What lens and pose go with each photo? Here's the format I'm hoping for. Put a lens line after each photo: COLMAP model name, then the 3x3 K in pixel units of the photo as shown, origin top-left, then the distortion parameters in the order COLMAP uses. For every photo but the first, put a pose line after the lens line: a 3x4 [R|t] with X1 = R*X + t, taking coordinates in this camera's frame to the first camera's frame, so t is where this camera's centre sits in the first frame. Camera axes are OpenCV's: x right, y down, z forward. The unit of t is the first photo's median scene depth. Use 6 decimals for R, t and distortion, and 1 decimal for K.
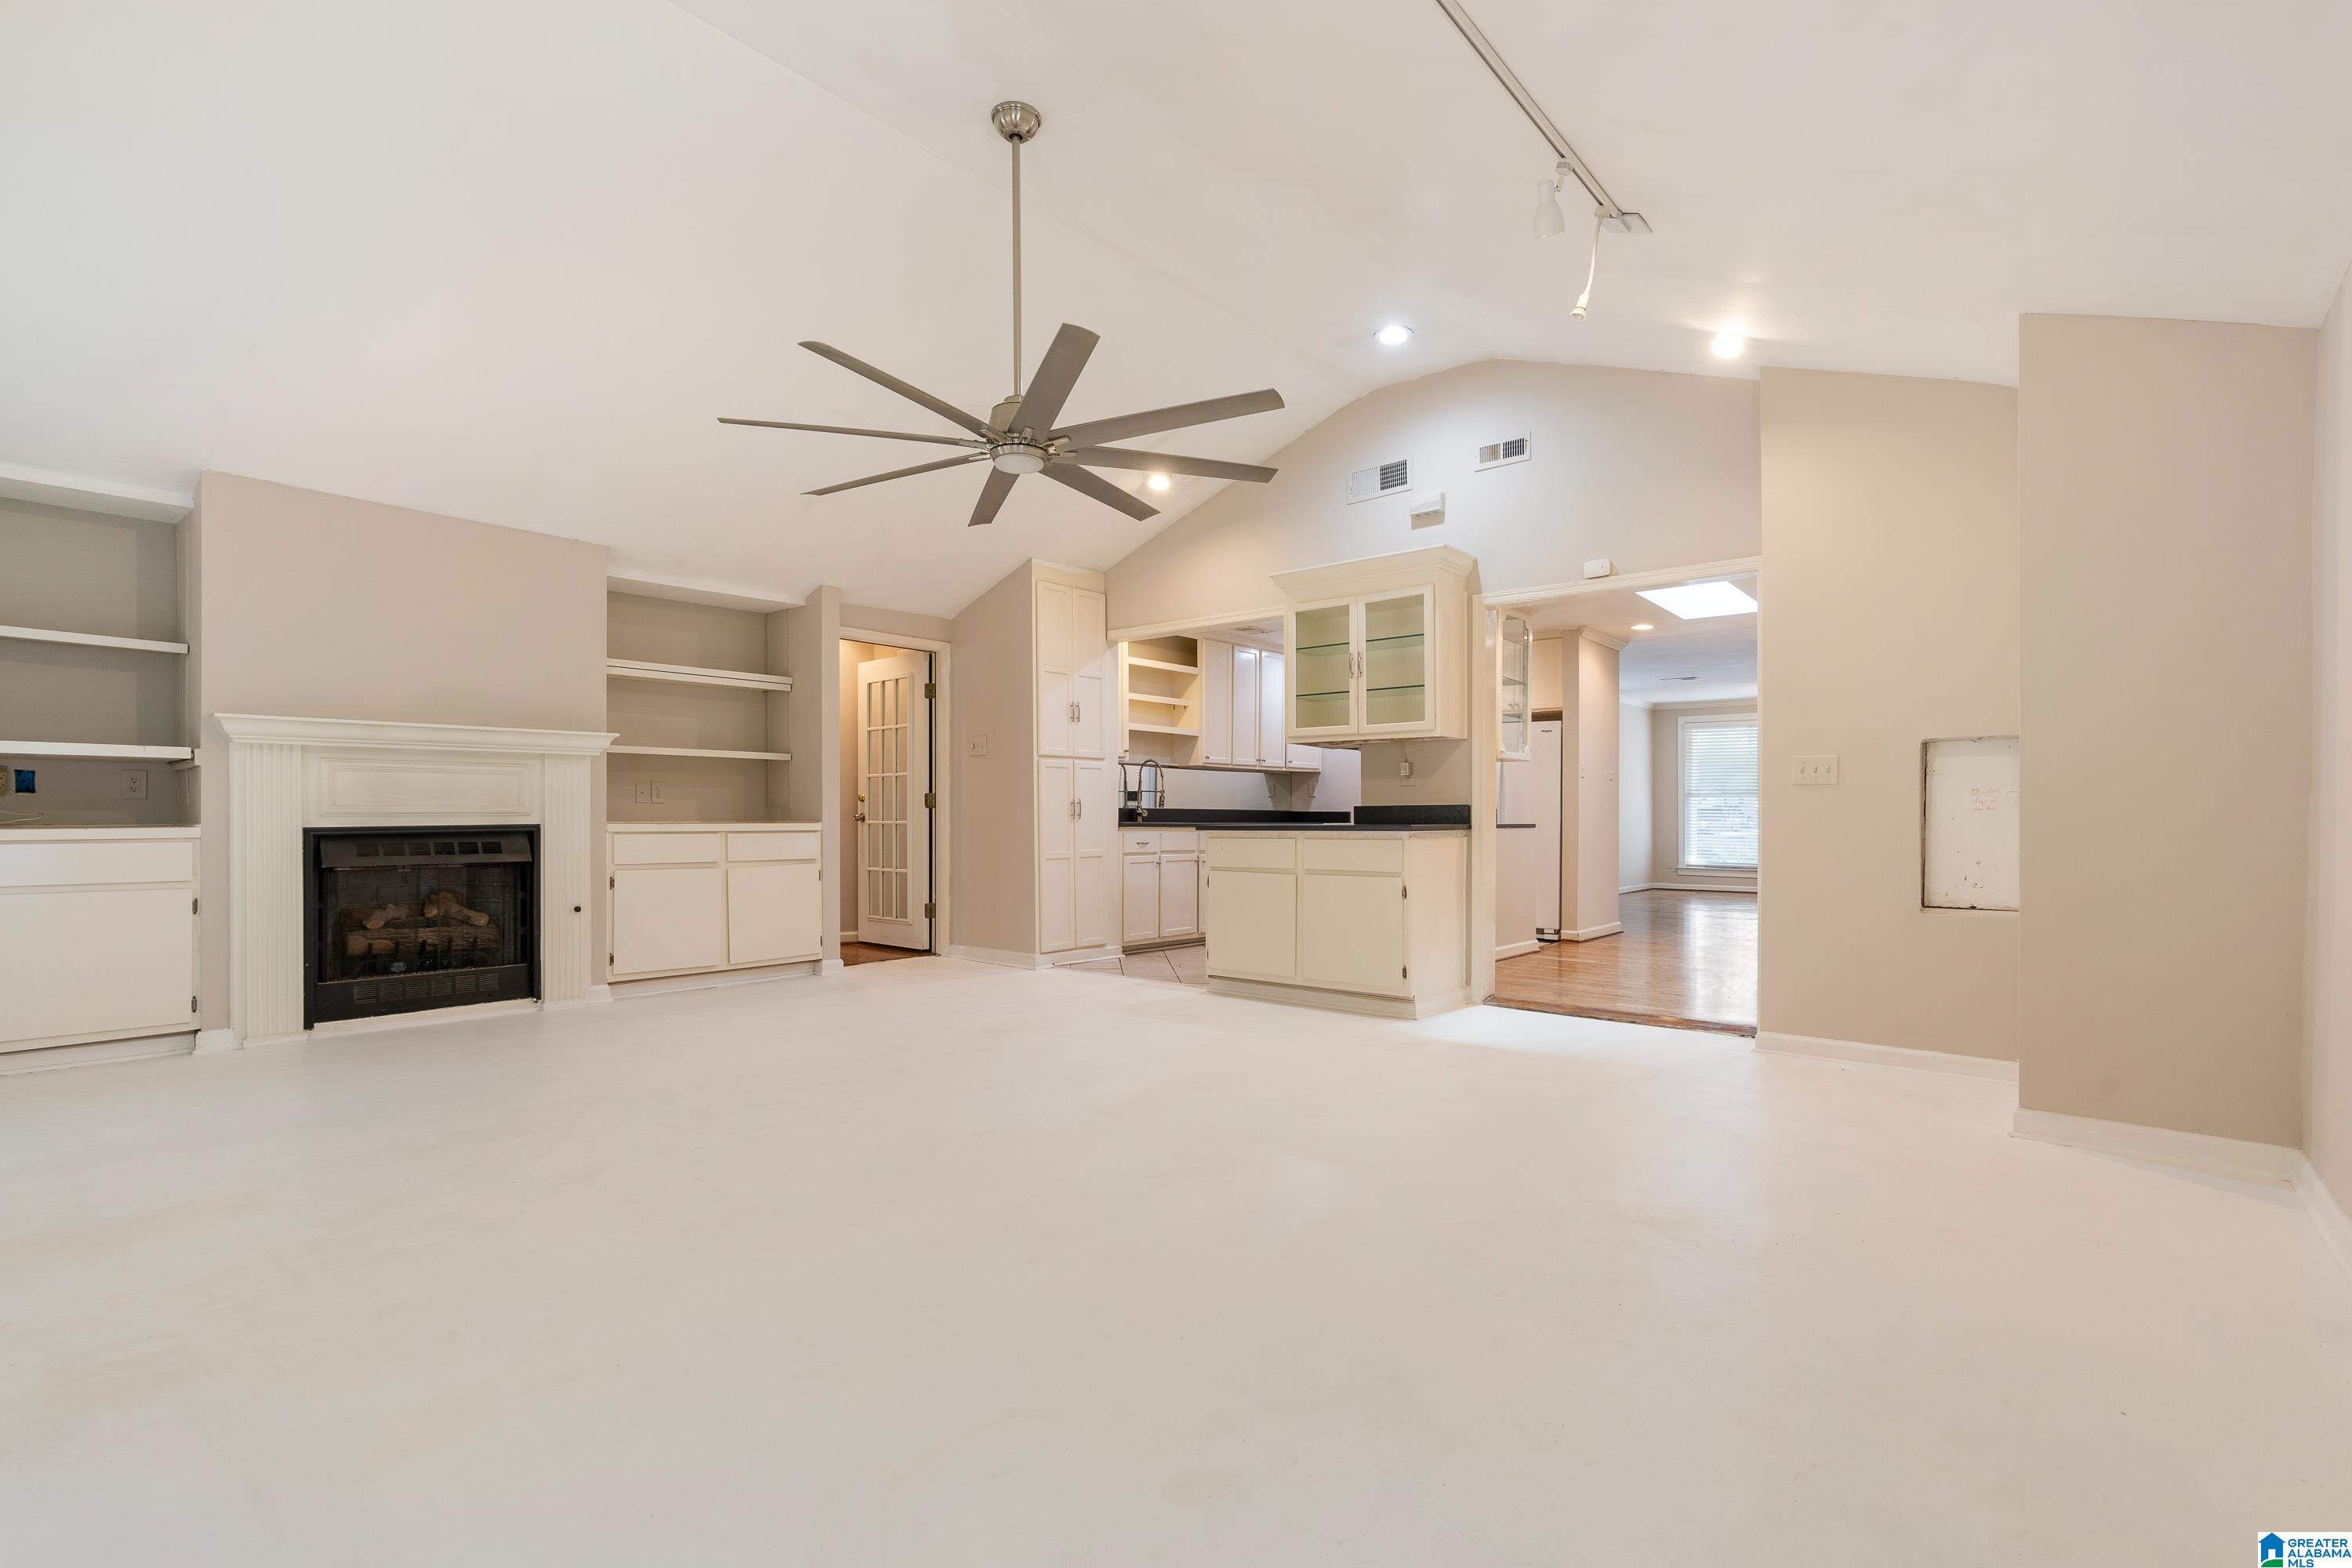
lens RADIAL K [[1061.2, 0, 1164.5], [0, 1061.2, 802.1], [0, 0, 1]] dist [-0.002807, 0.000593]
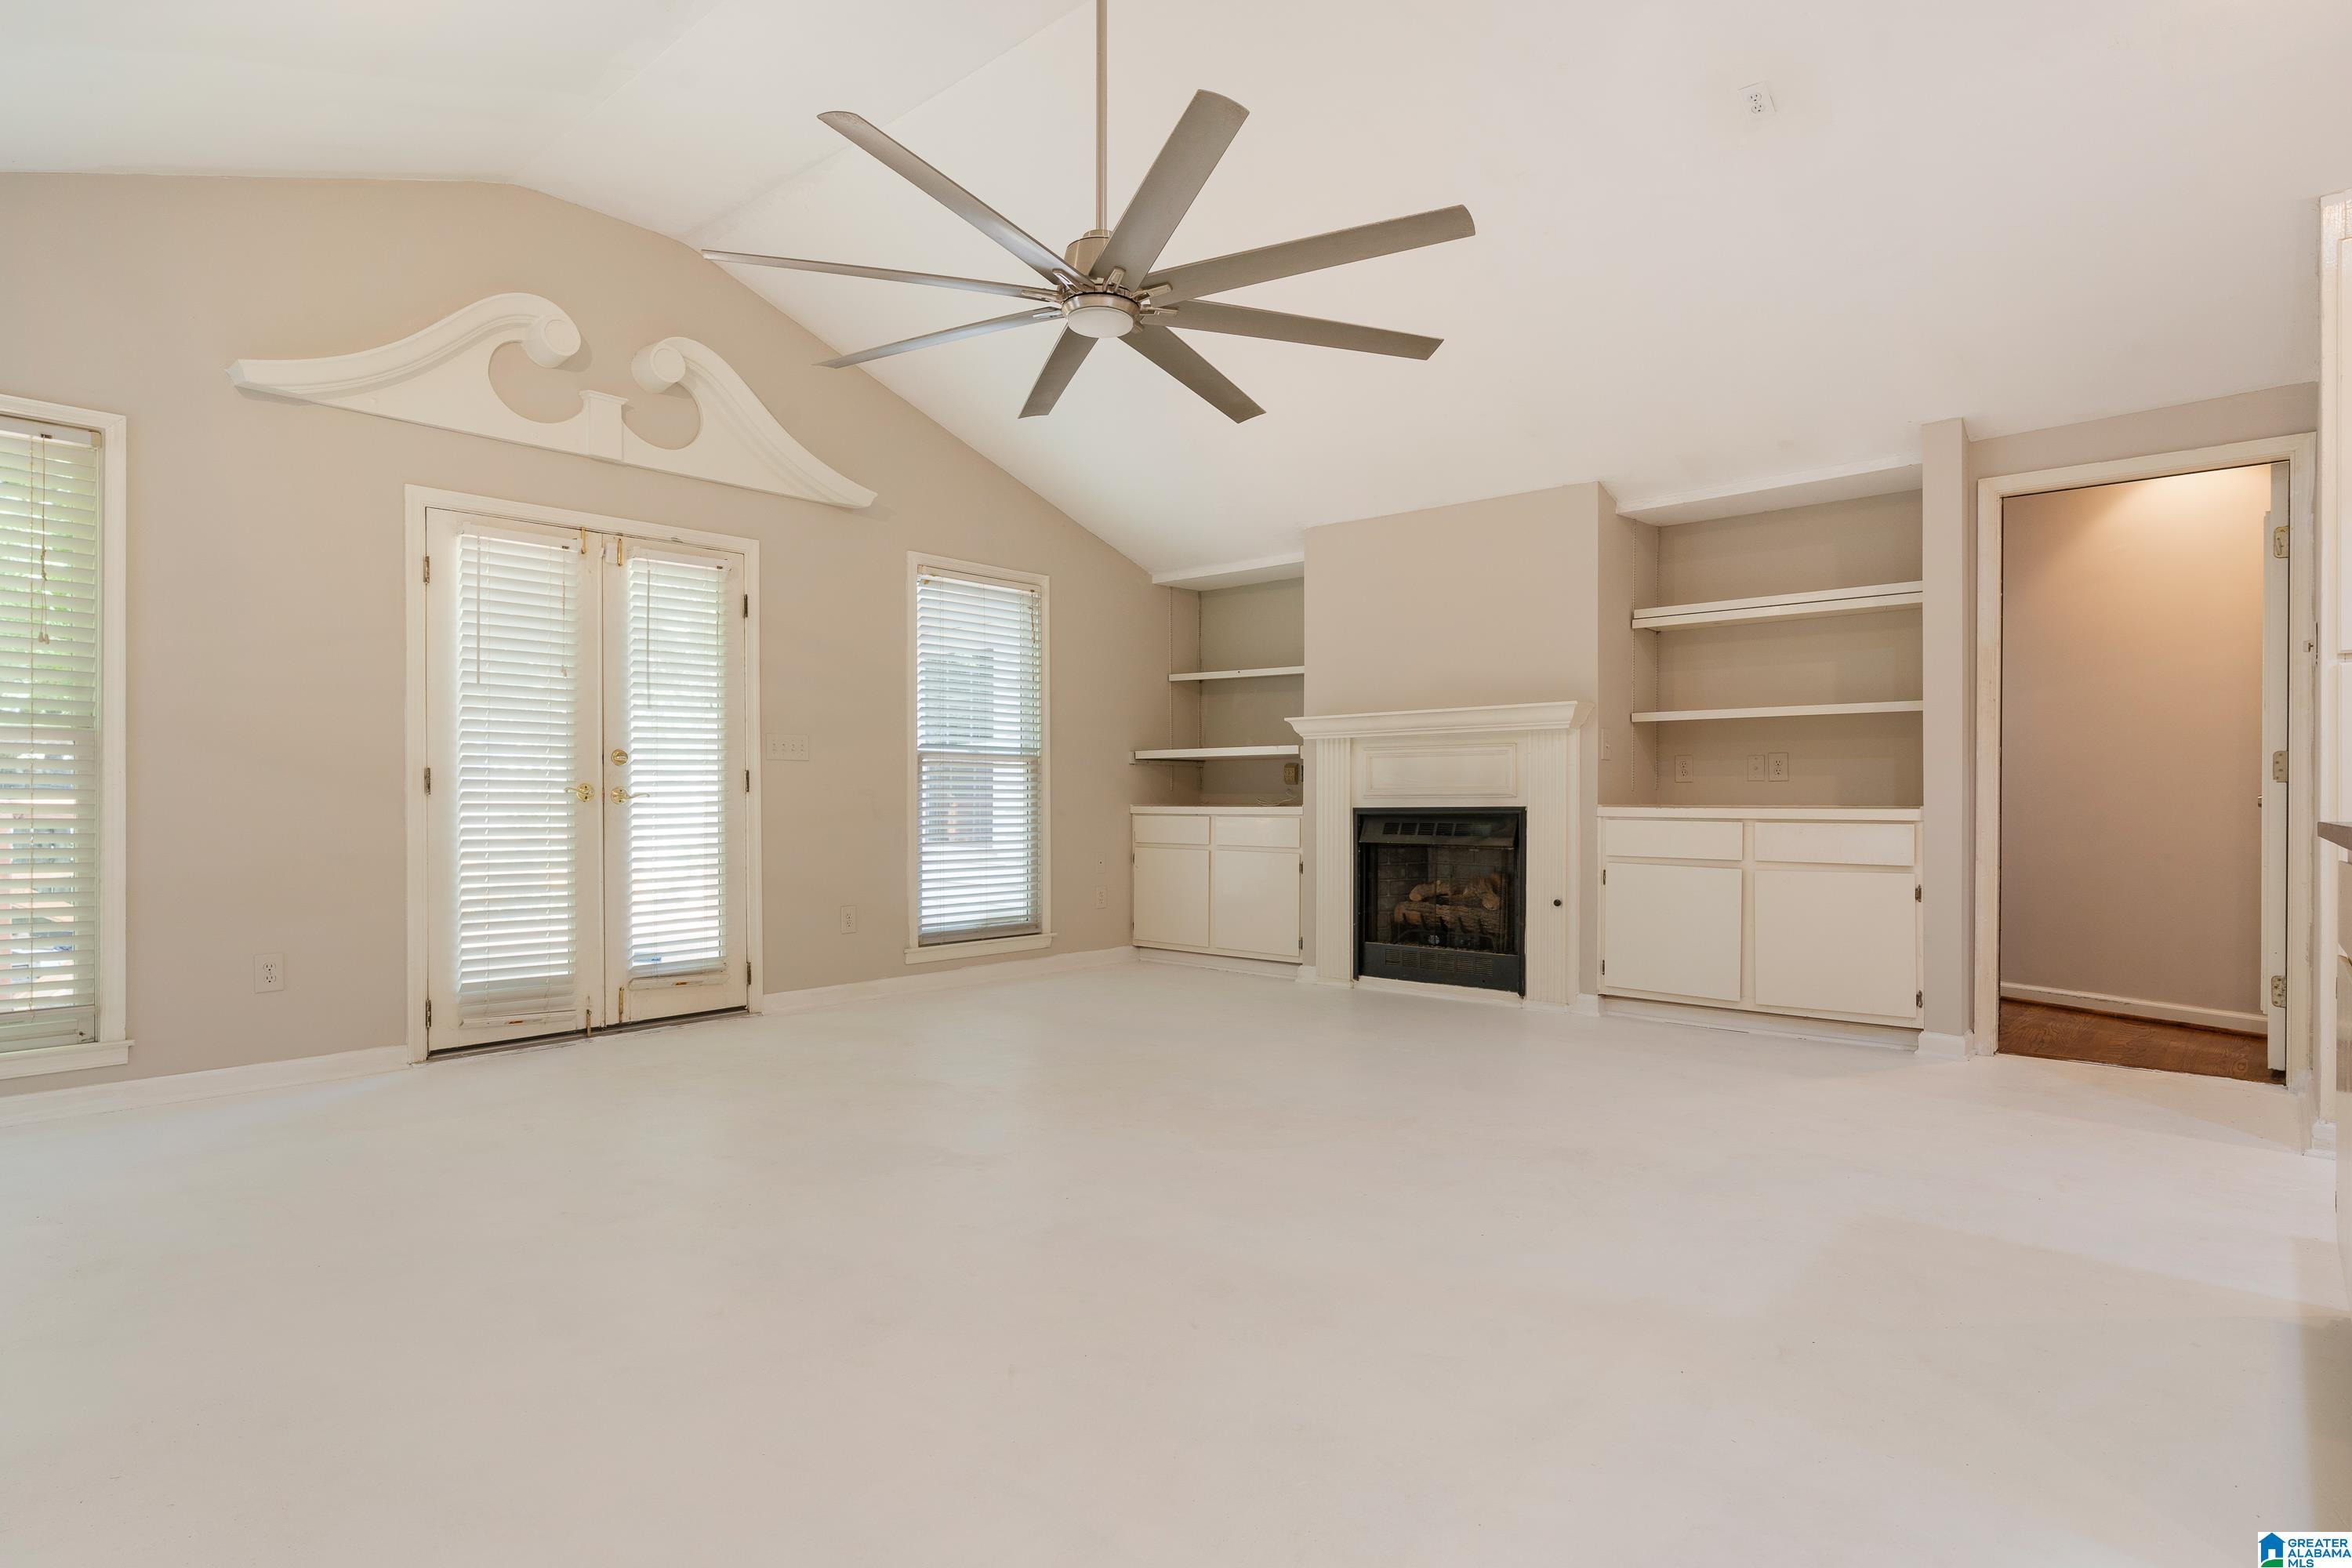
lens RADIAL K [[1296.9, 0, 1172.7], [0, 1296.9, 802.4], [0, 0, 1]] dist [0.003116, 0.000106]
pose [[-0.018300, 0.002957, -0.999828, 0.569191], [0.013099, 0.999911, 0.002717, 0.010233], [0.999747, -0.013047, -0.018337, 0.738547]]
